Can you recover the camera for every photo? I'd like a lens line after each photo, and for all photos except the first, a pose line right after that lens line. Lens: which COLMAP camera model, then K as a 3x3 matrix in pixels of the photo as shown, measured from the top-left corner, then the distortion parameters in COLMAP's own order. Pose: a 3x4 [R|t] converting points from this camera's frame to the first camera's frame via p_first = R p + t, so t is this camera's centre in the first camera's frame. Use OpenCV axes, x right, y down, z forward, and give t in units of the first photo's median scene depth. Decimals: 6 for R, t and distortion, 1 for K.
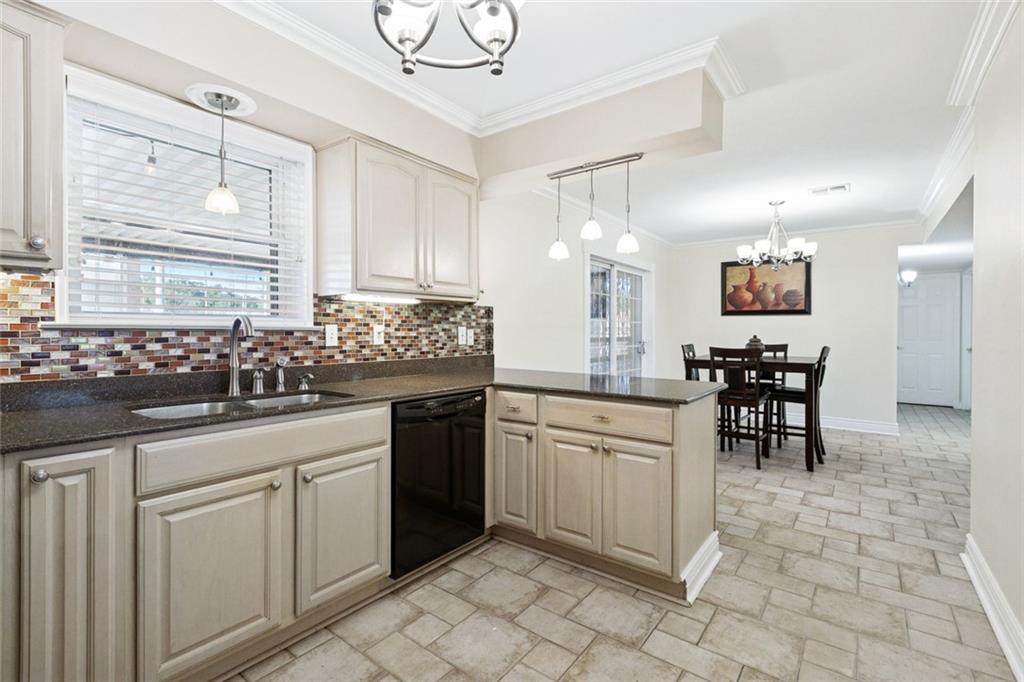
lens RADIAL K [[467.1, 0, 507.7], [0, 467.1, 334.5], [0, 0, 1]] dist [0.016392, 0.000235]
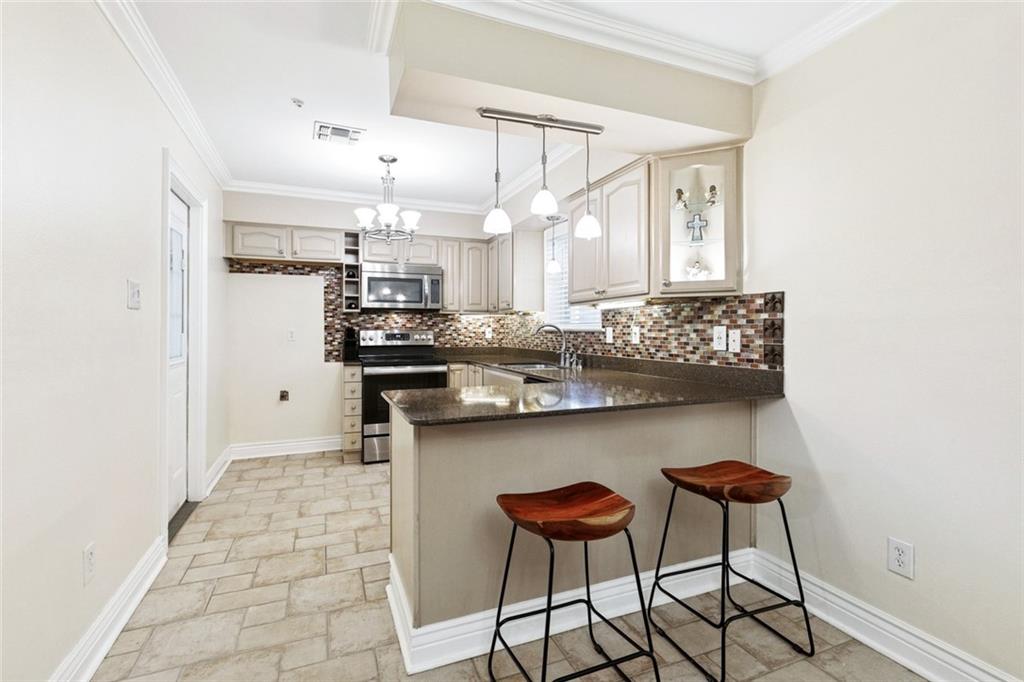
lens RADIAL K [[467.1, 0, 508.9], [0, 467.1, 334.2], [0, 0, 1]] dist [0.016392, 0.000235]
pose [[-0.508869, -0.001927, -0.860842, 0.794199], [-0.015155, 0.999863, 0.006721, -0.004384], [0.860711, 0.016466, -0.508828, 1.211136]]
